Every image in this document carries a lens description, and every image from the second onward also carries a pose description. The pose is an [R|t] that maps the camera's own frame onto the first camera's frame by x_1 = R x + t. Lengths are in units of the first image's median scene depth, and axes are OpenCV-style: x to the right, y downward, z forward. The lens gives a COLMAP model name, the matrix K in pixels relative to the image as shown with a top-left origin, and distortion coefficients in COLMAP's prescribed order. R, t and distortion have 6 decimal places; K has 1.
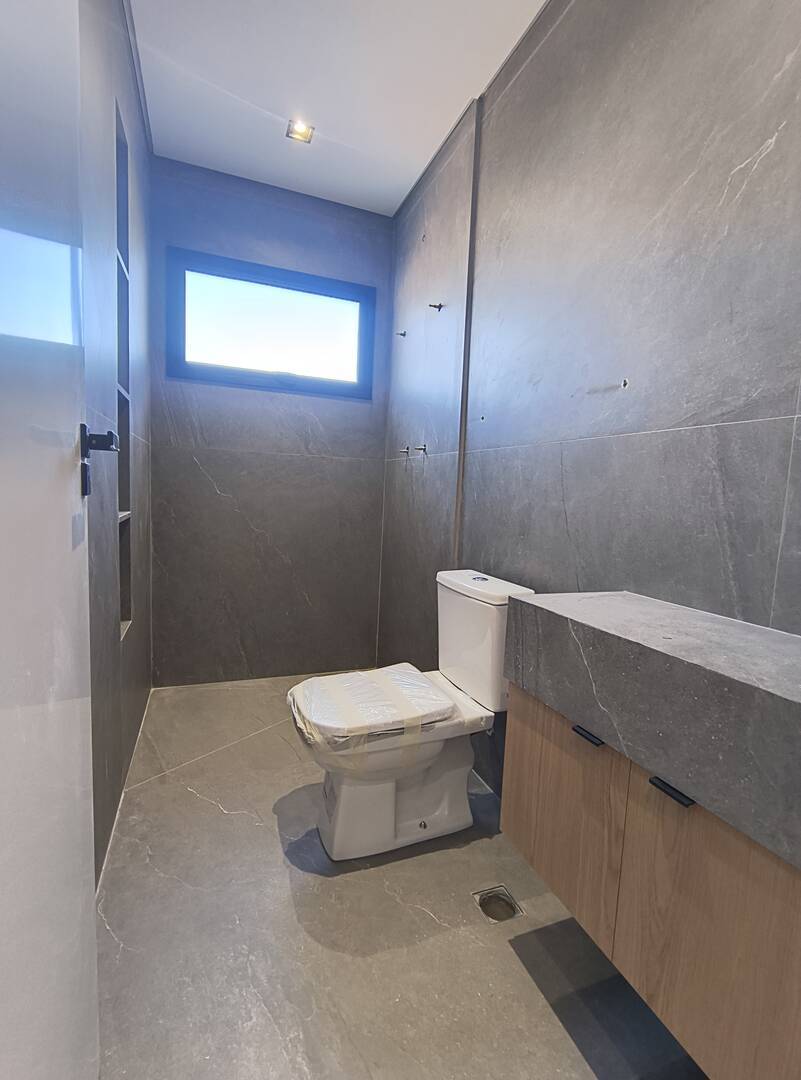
lens RADIAL K [[498.3, 0, 400.5], [0, 498.3, 540.0], [0, 0, 1]] dist [-0.003378, -0.000571]
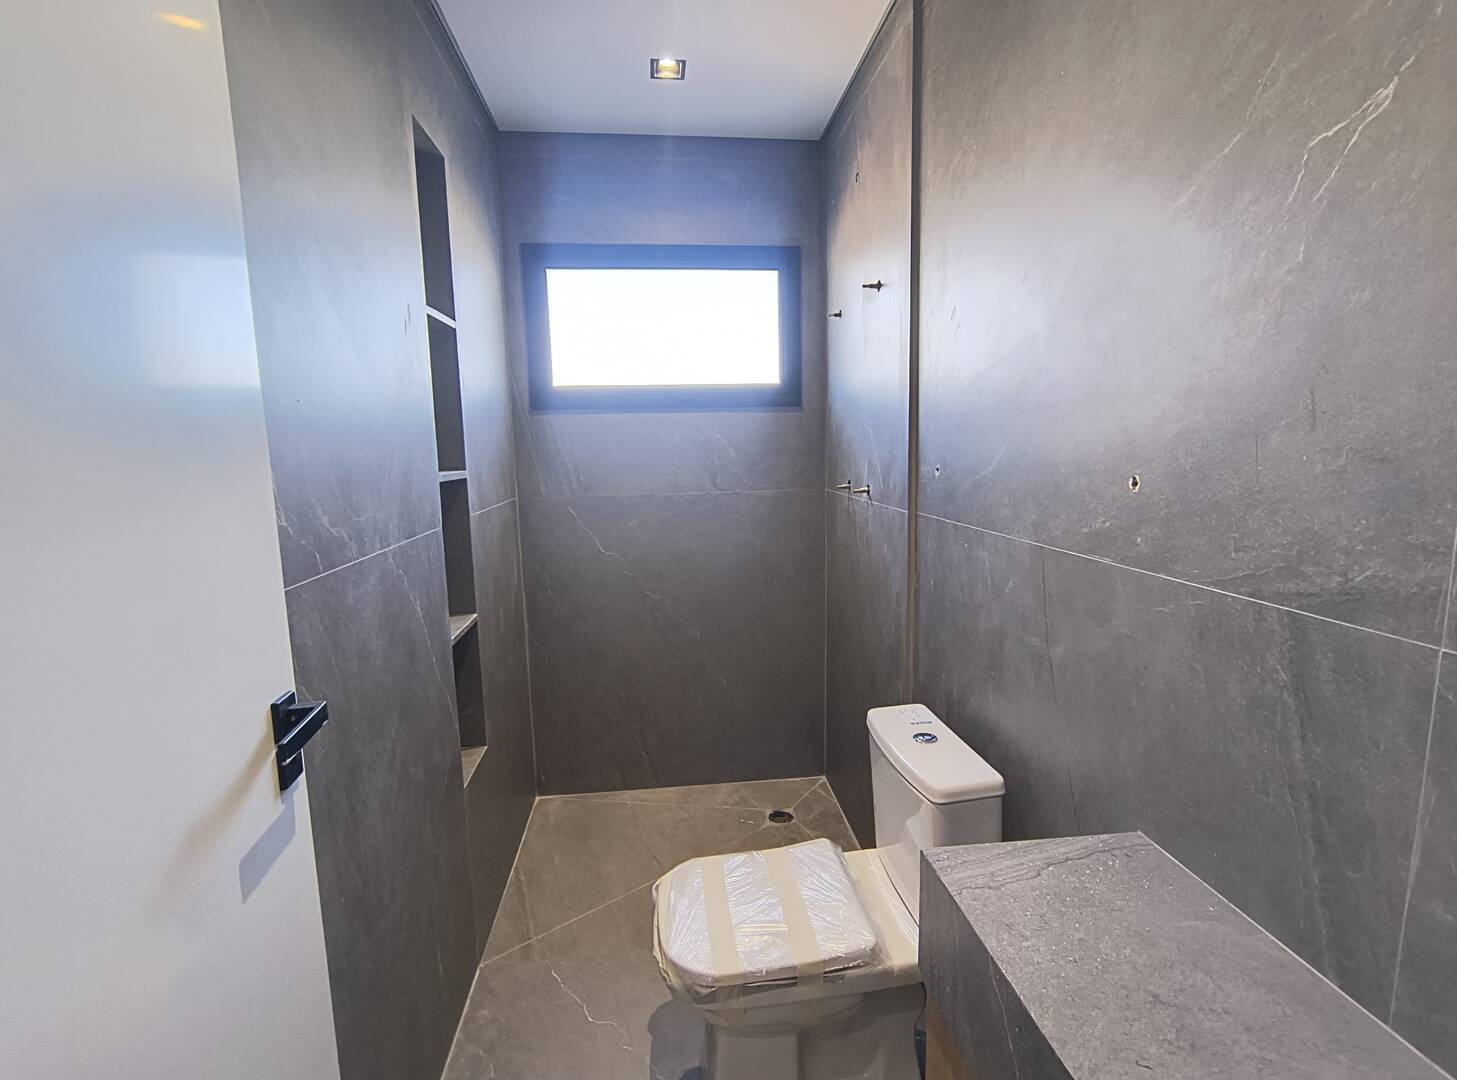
lens RADIAL K [[672.2, 0, 730.2], [0, 672.2, 530.5], [0, 0, 1]] dist [-0.003378, -0.000571]
pose [[0.963641, -0.029541, -0.265564, 0.165521], [0.038836, 0.998801, 0.029819, -0.247434], [0.264365, -0.039048, 0.963632, 0.090384]]
